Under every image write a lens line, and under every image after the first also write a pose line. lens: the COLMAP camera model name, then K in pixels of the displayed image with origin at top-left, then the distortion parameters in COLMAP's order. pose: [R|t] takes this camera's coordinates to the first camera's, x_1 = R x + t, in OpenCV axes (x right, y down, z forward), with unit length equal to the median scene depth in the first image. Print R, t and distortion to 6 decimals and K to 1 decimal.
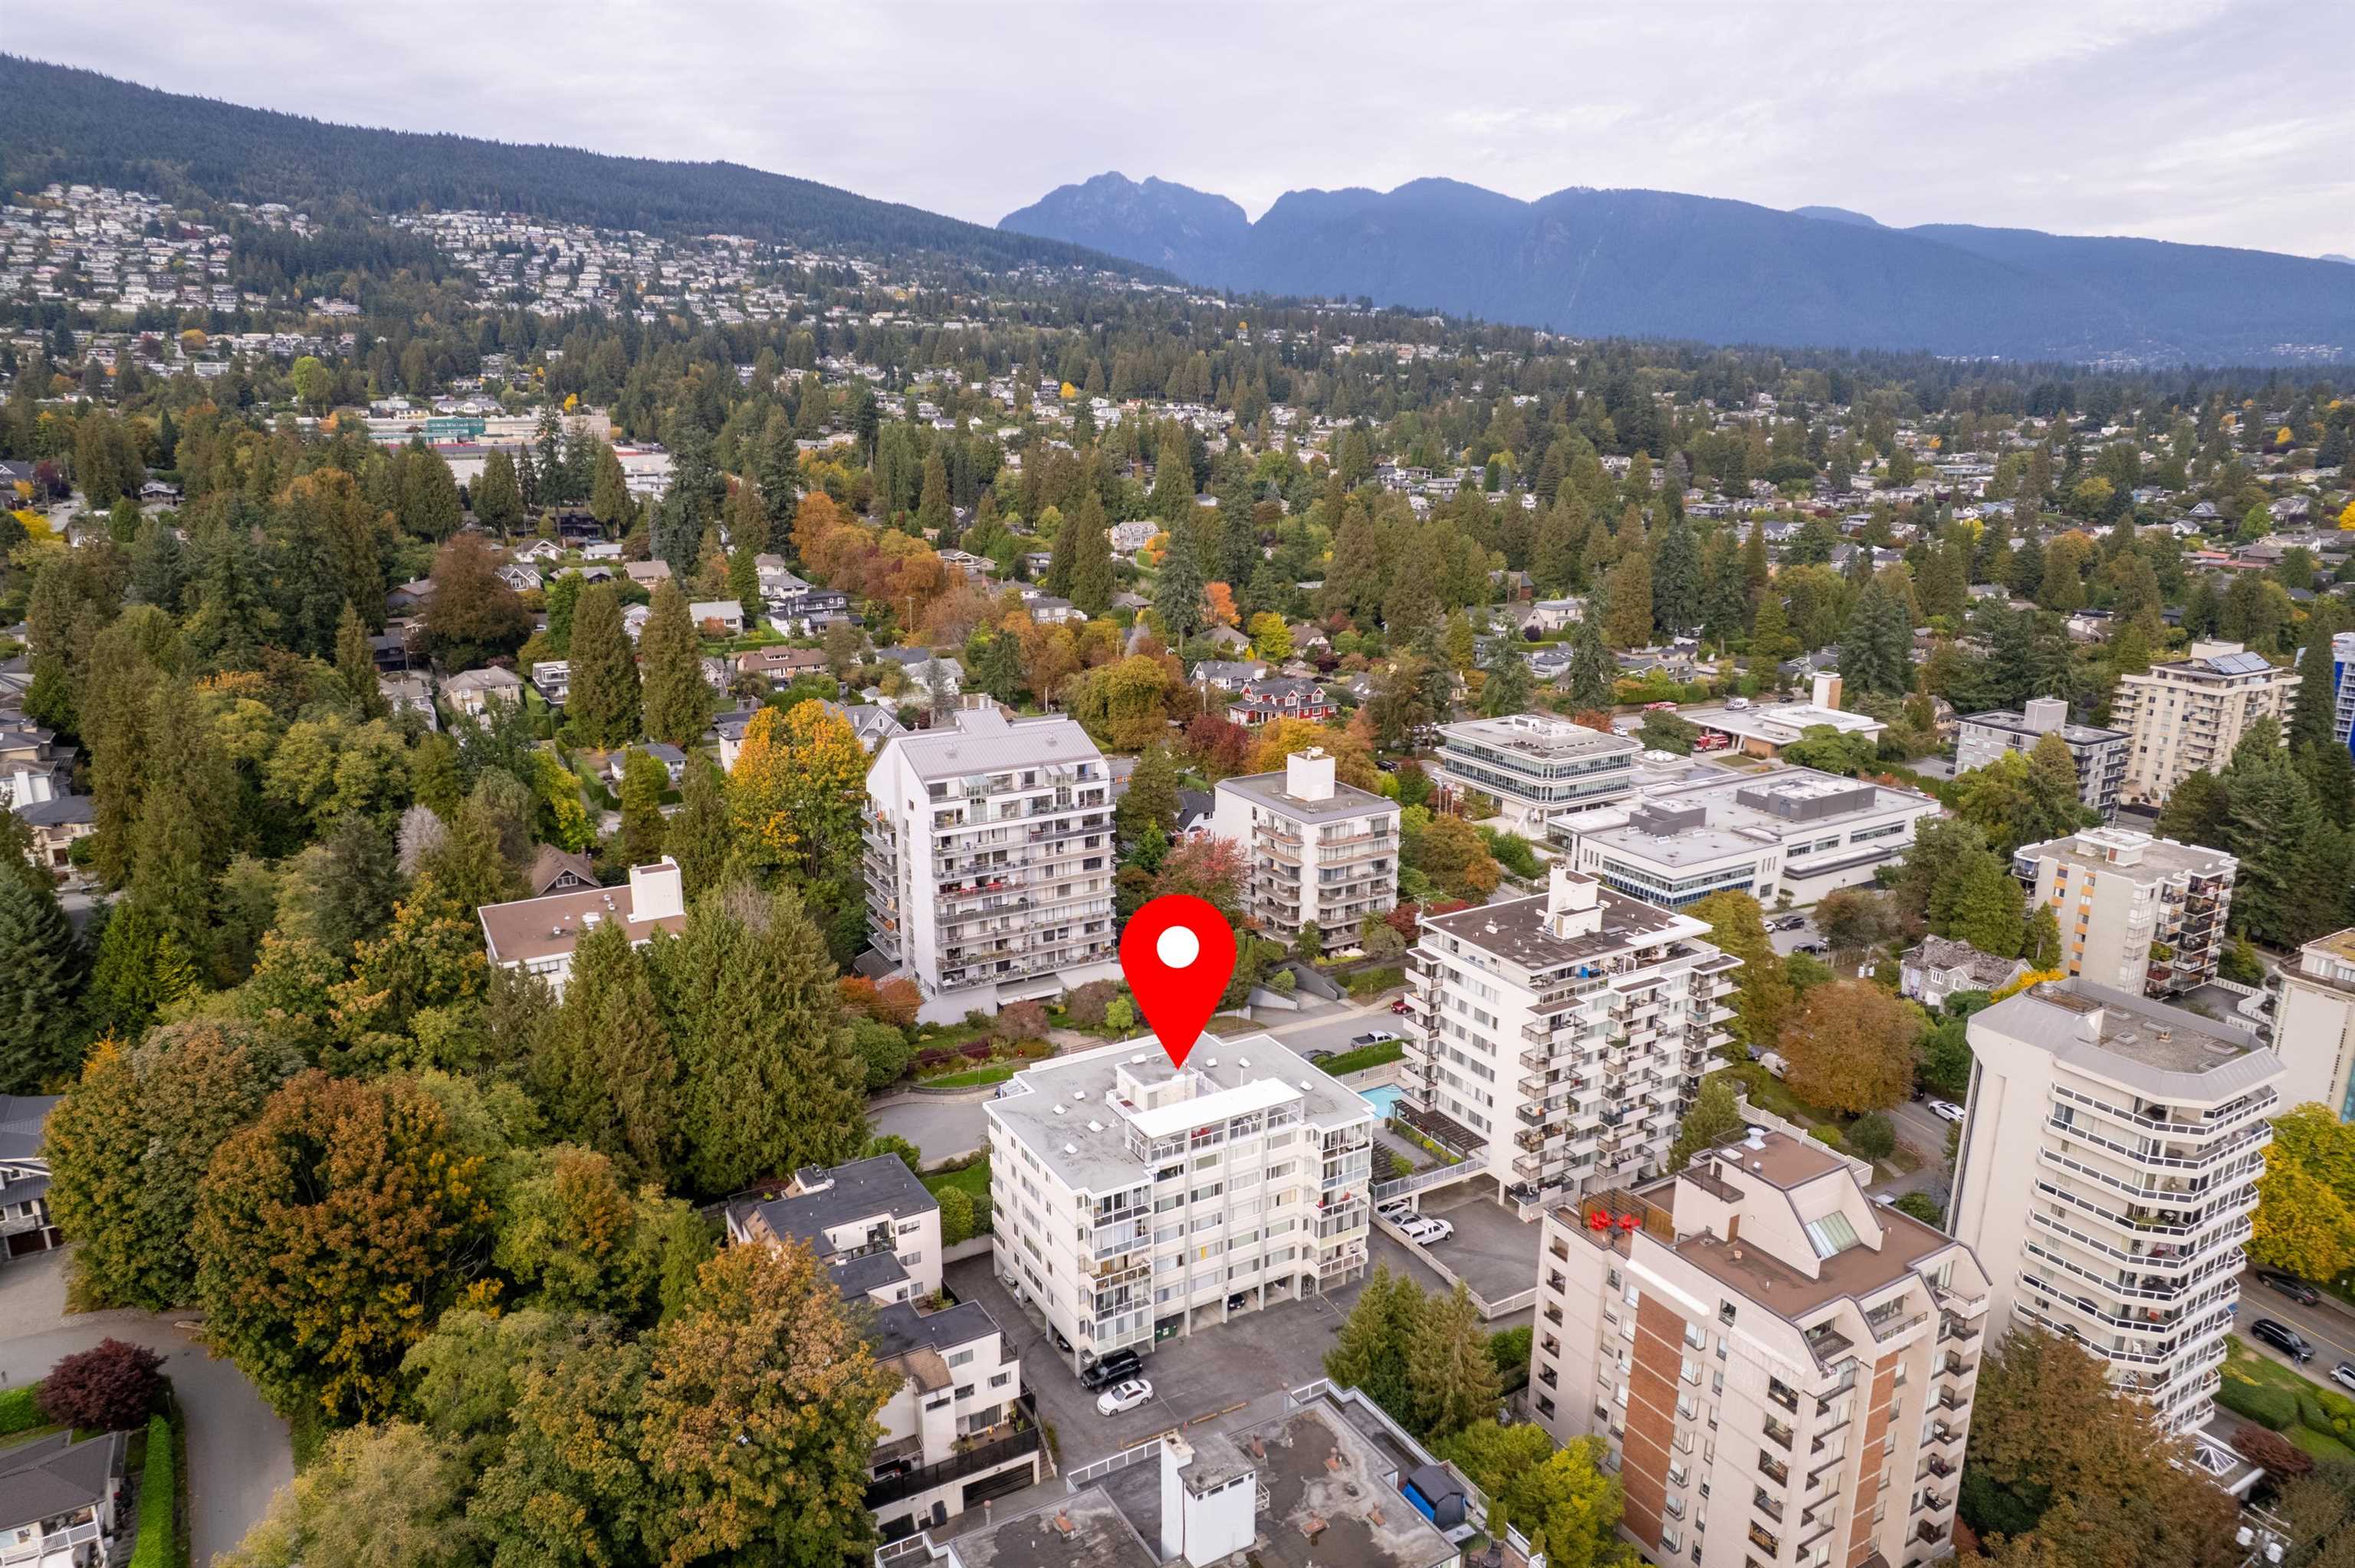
lens RADIAL K [[1536.7, 0, 1188.9], [0, 1536.7, 789.4], [0, 0, 1]] dist [-0.069295, 0.049470]
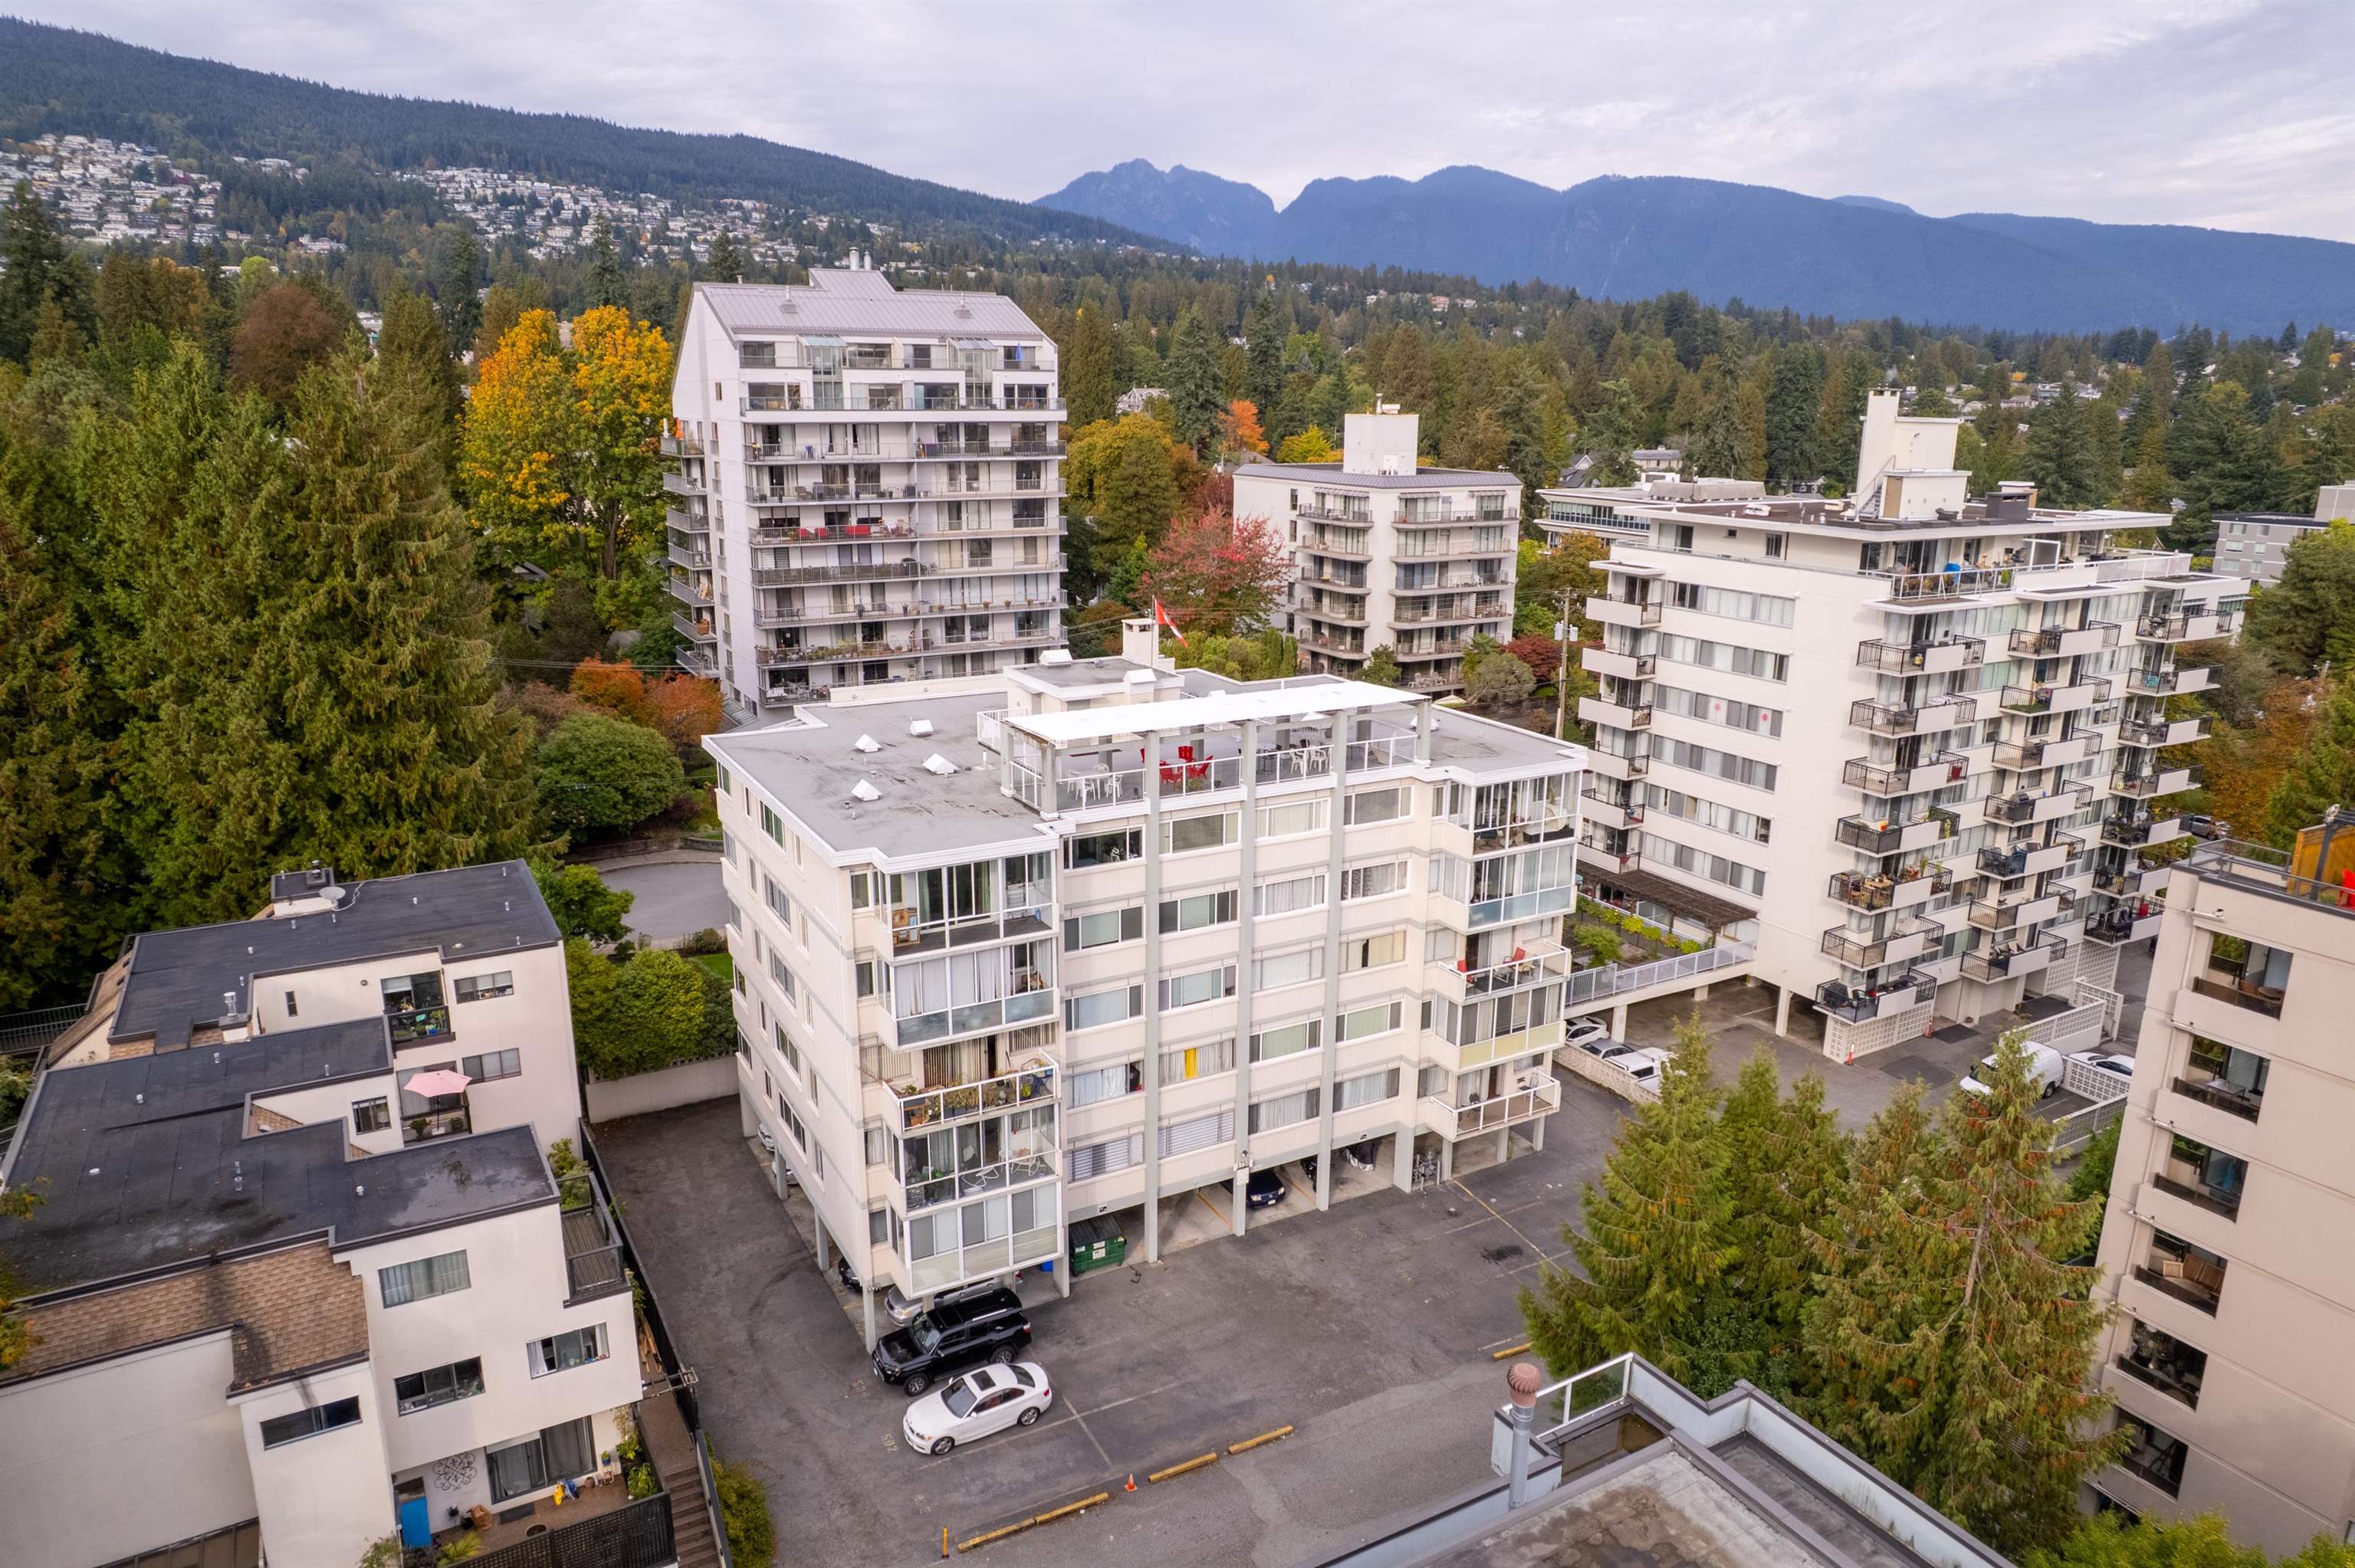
lens RADIAL K [[1536.7, 0, 1188.9], [0, 1536.7, 789.4], [0, 0, 1]] dist [-0.069295, 0.049470]
pose [[0.999859, 0.008478, -0.014489, 0.010521], [-0.008478, 0.999964, 0.000081, 0.163780], [0.014489, 0.000042, 0.999895, 0.415620]]
